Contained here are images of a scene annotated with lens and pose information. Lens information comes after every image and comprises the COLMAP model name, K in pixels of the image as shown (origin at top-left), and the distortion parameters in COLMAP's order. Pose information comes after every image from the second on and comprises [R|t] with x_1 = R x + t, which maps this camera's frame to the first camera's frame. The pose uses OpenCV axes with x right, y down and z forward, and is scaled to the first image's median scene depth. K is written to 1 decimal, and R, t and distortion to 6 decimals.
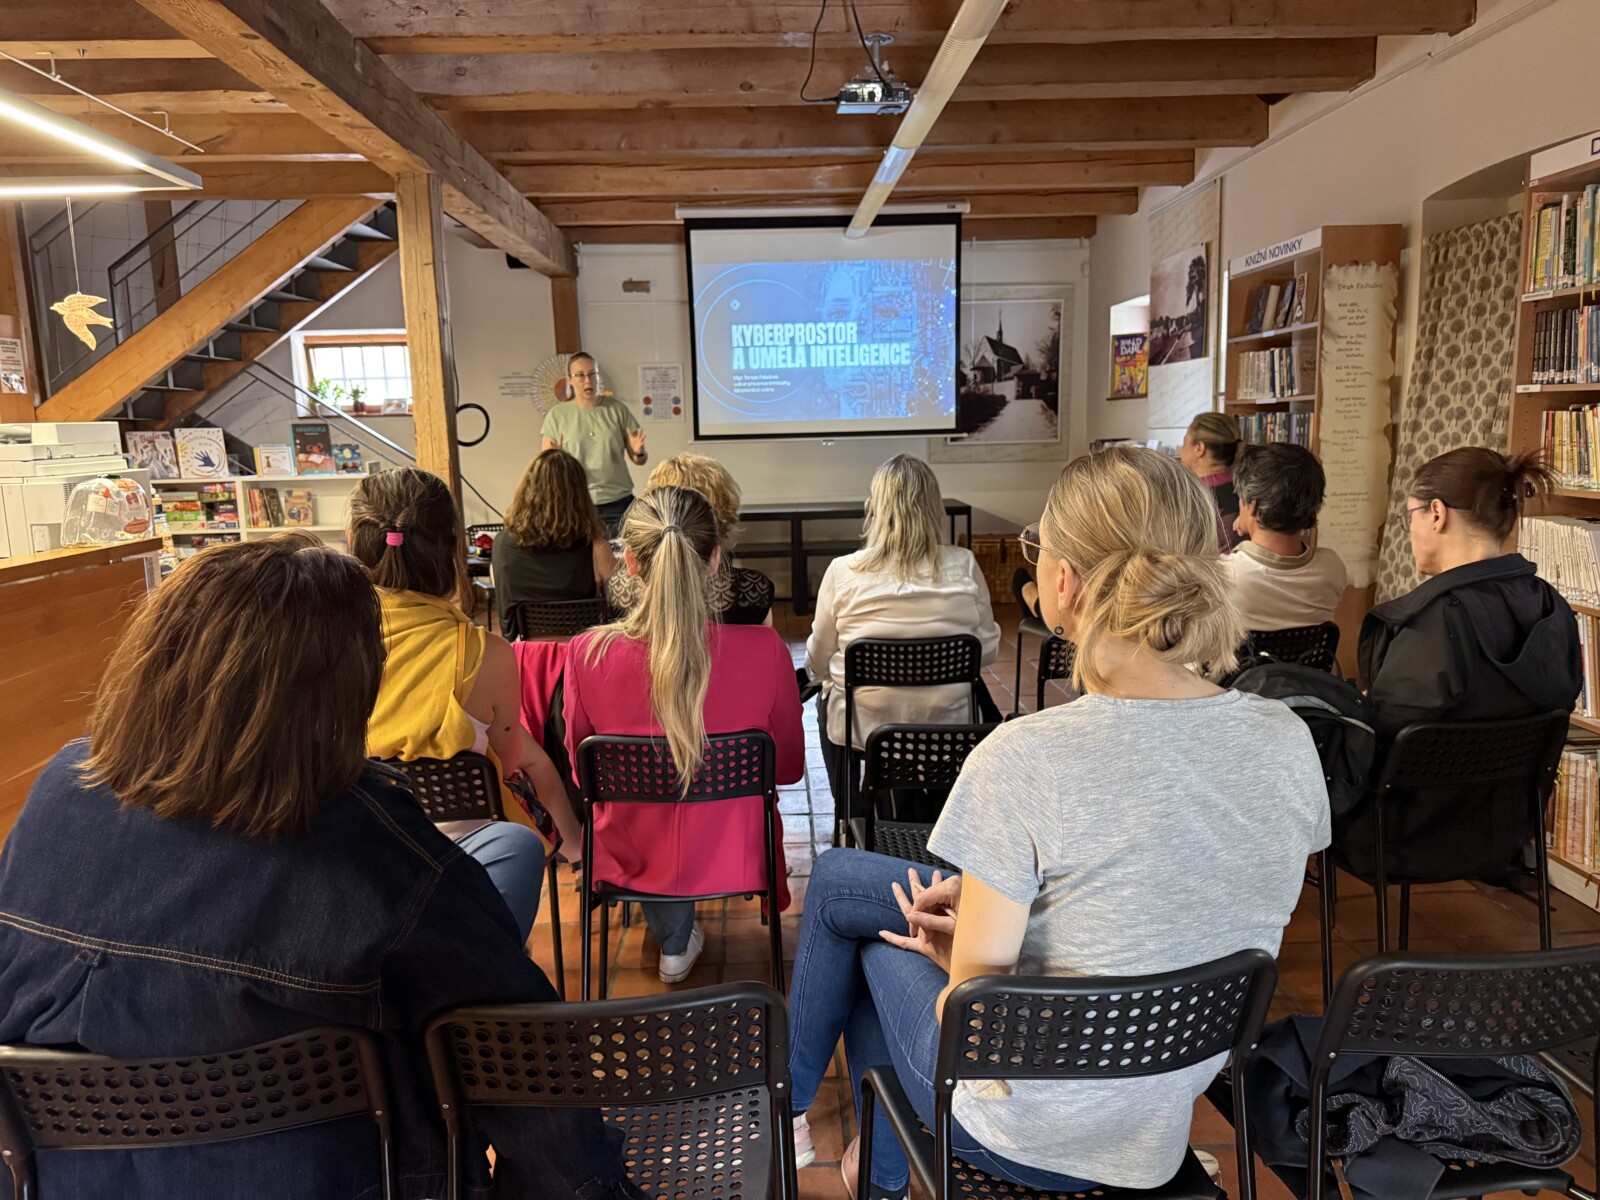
lens RADIAL K [[1132.7, 0, 804.0], [0, 1132.7, 660.1], [0, 0, 1]] dist [0.005980, -0.029637]
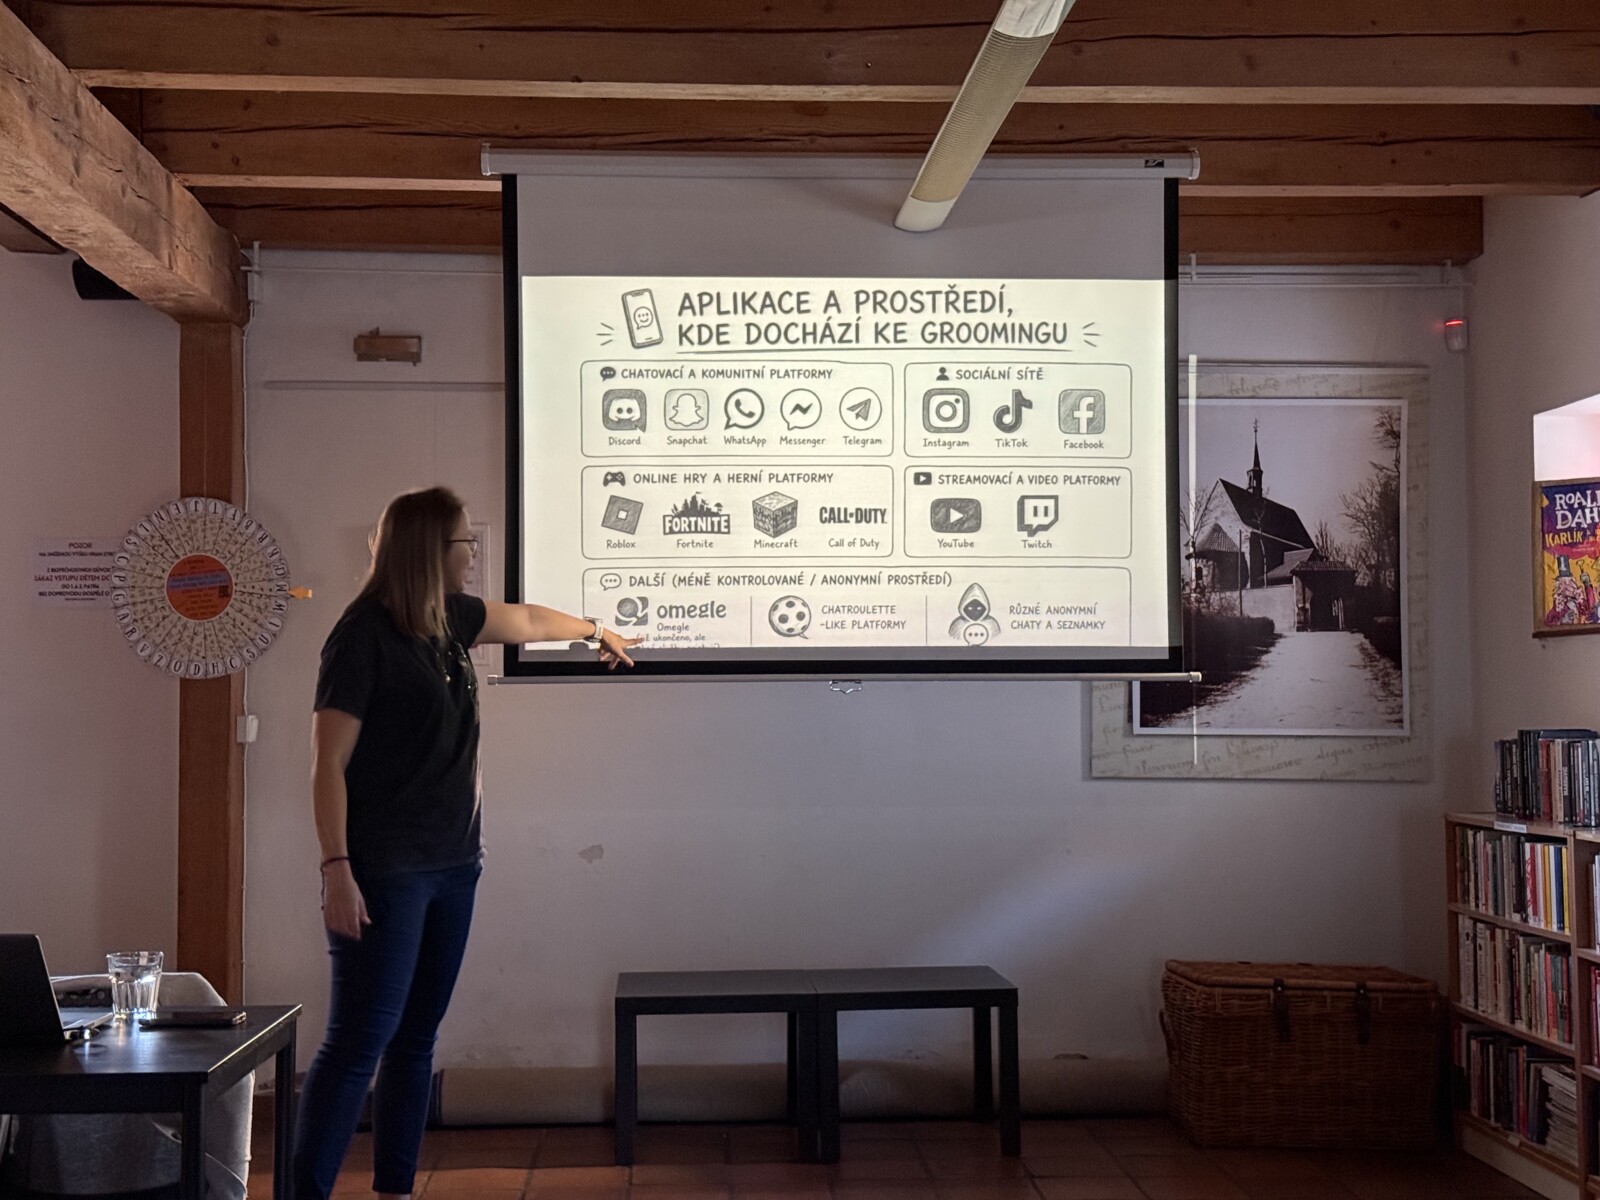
lens RADIAL K [[2137.1, 0, 800.0], [0, 2137.1, 600.0], [0, 0, 1]] dist [0.068130, -0.026601]
pose [[0.999619, 0.022787, 0.015551, -0.006792], [-0.018100, 0.967128, -0.253647, -0.043421], [-0.020819, 0.253269, 0.967172, 0.269749]]
